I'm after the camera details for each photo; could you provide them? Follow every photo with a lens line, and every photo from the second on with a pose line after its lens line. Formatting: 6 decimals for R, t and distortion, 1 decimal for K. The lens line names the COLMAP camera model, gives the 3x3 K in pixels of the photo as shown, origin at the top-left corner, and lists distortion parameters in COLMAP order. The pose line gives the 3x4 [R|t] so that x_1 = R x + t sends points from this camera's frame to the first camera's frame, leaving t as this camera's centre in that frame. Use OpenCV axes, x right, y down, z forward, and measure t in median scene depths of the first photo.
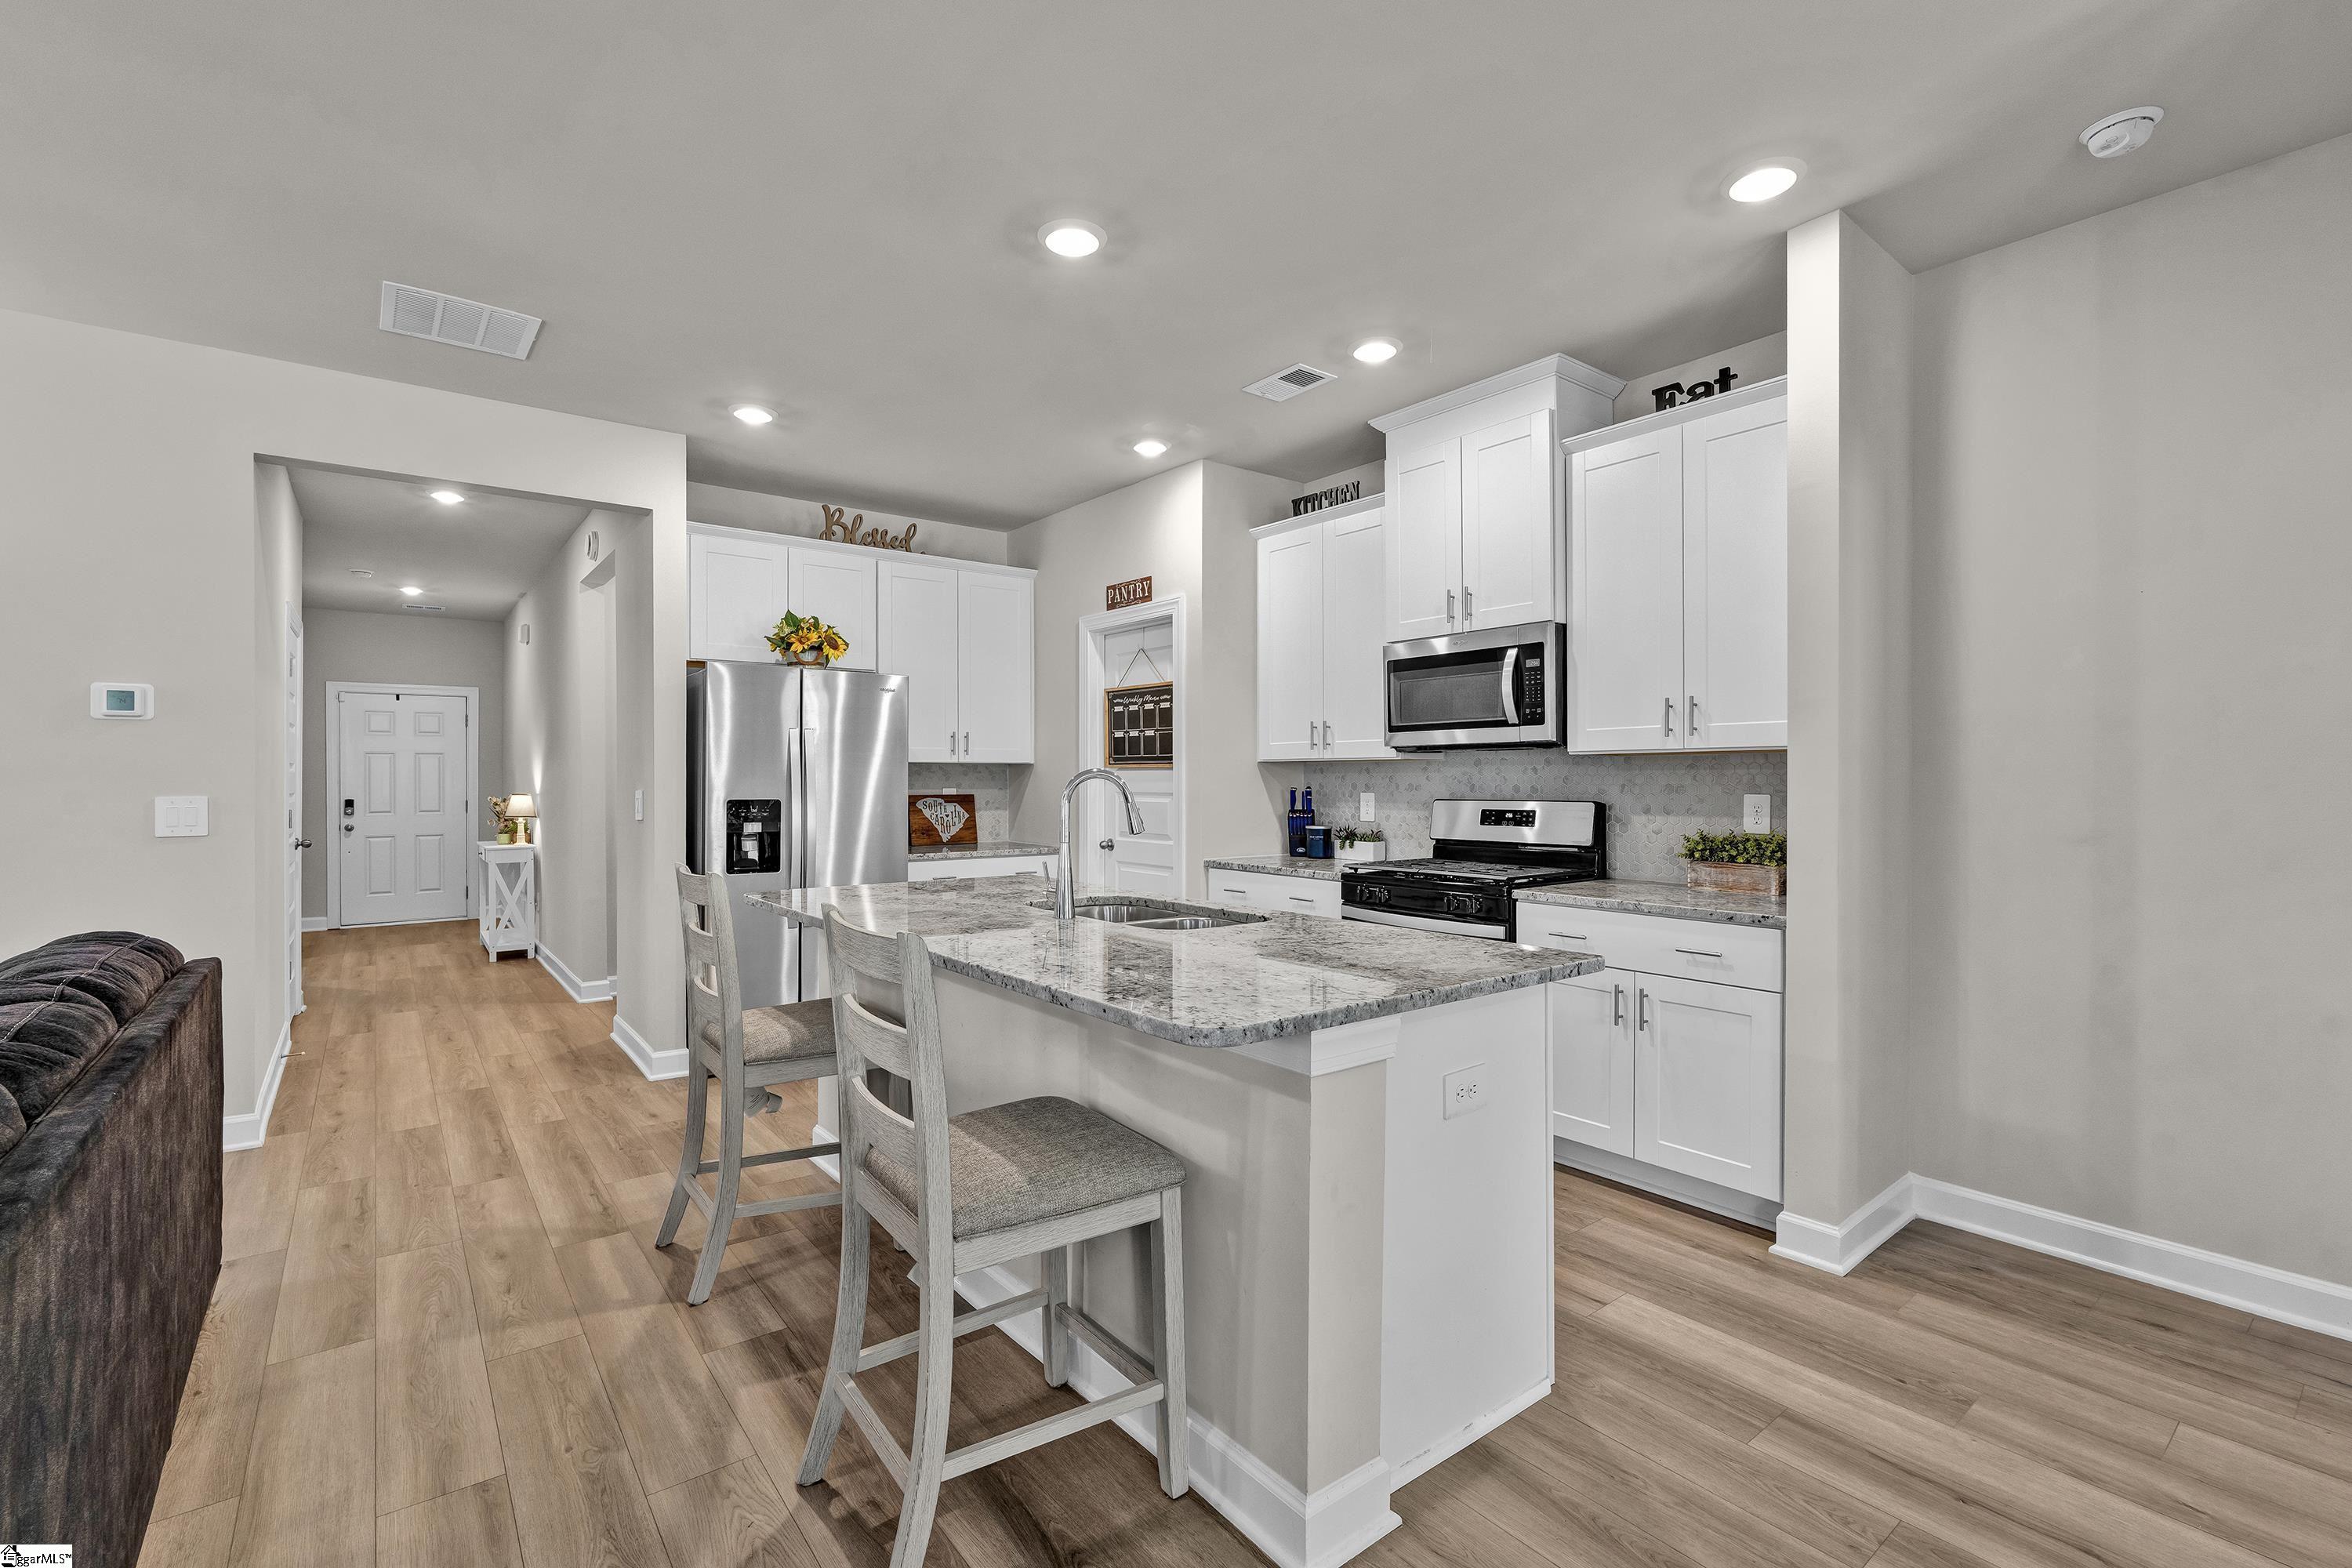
lens RADIAL K [[1057.1, 0, 1184.5], [0, 1057.1, 773.4], [0, 0, 1]] dist [0.003386, 0.000126]
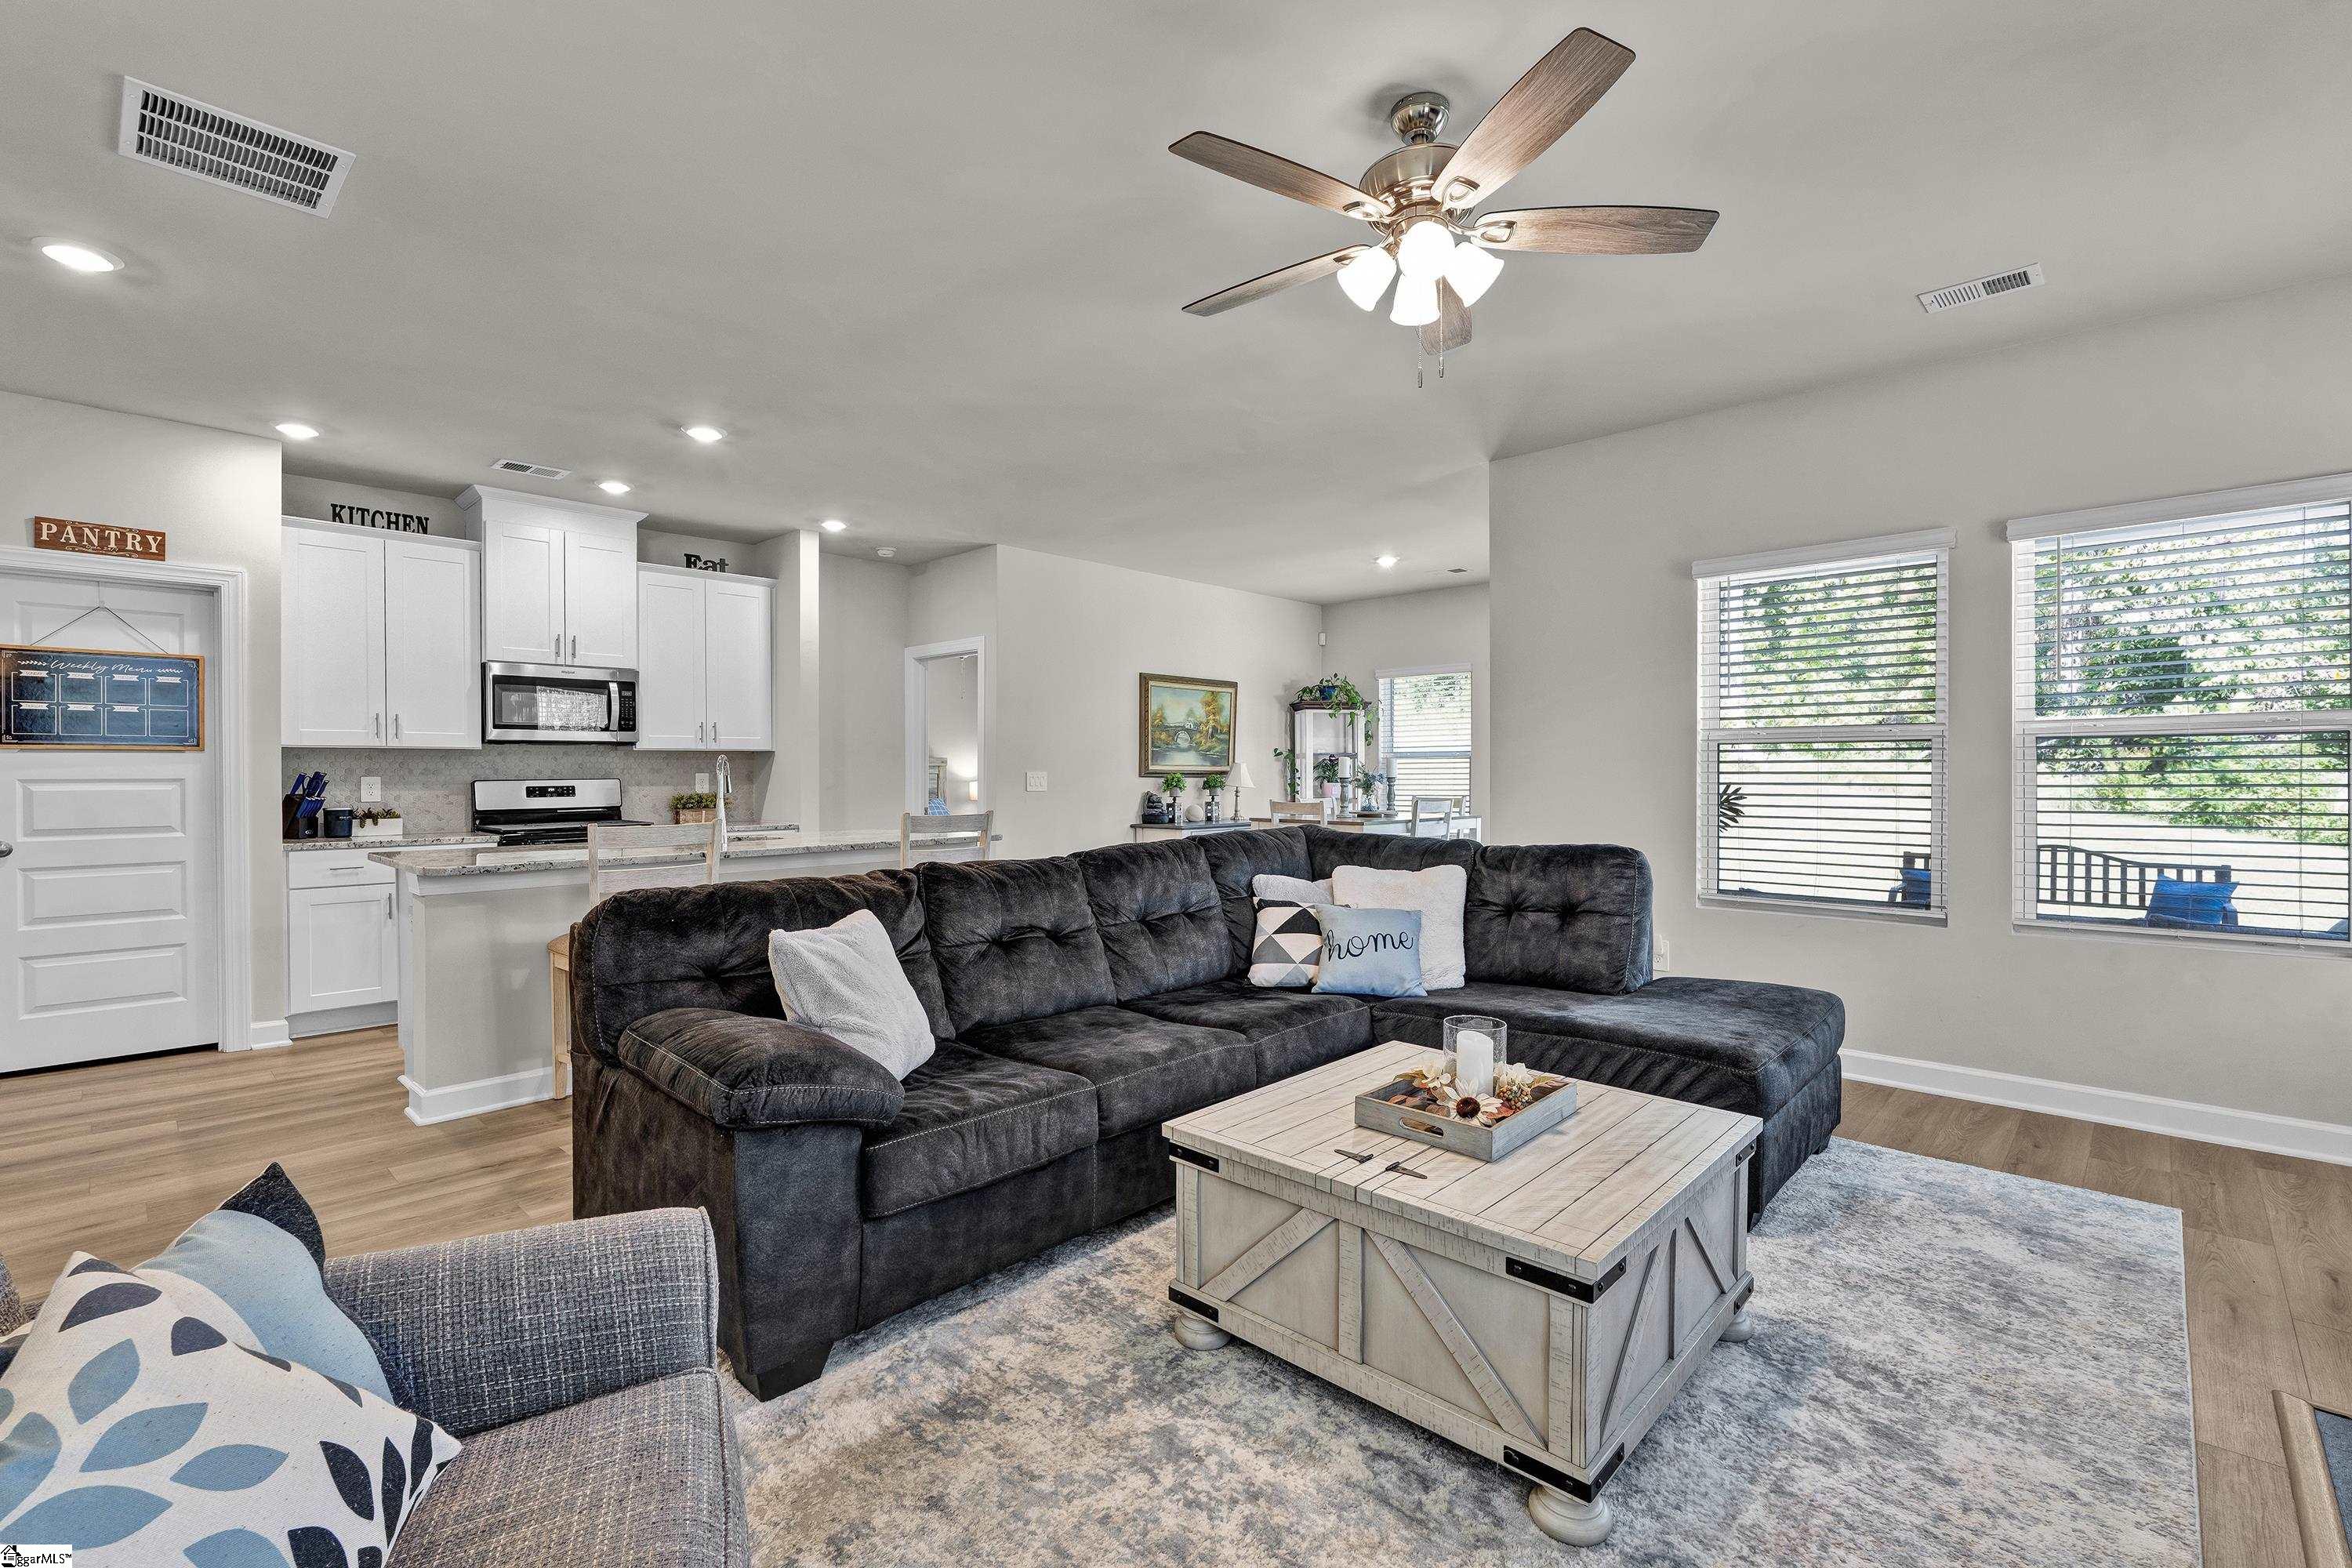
lens RADIAL K [[1057.1, 0, 1176.1], [0, 1057.1, 782.4], [0, 0, 1]] dist [0.003386, 0.000126]
pose [[-0.159974, -0.003768, 0.987114, -1.445478], [0.004598, 0.999979, 0.004562, 0.029974], [-0.987110, 0.005268, -0.159954, 0.429555]]
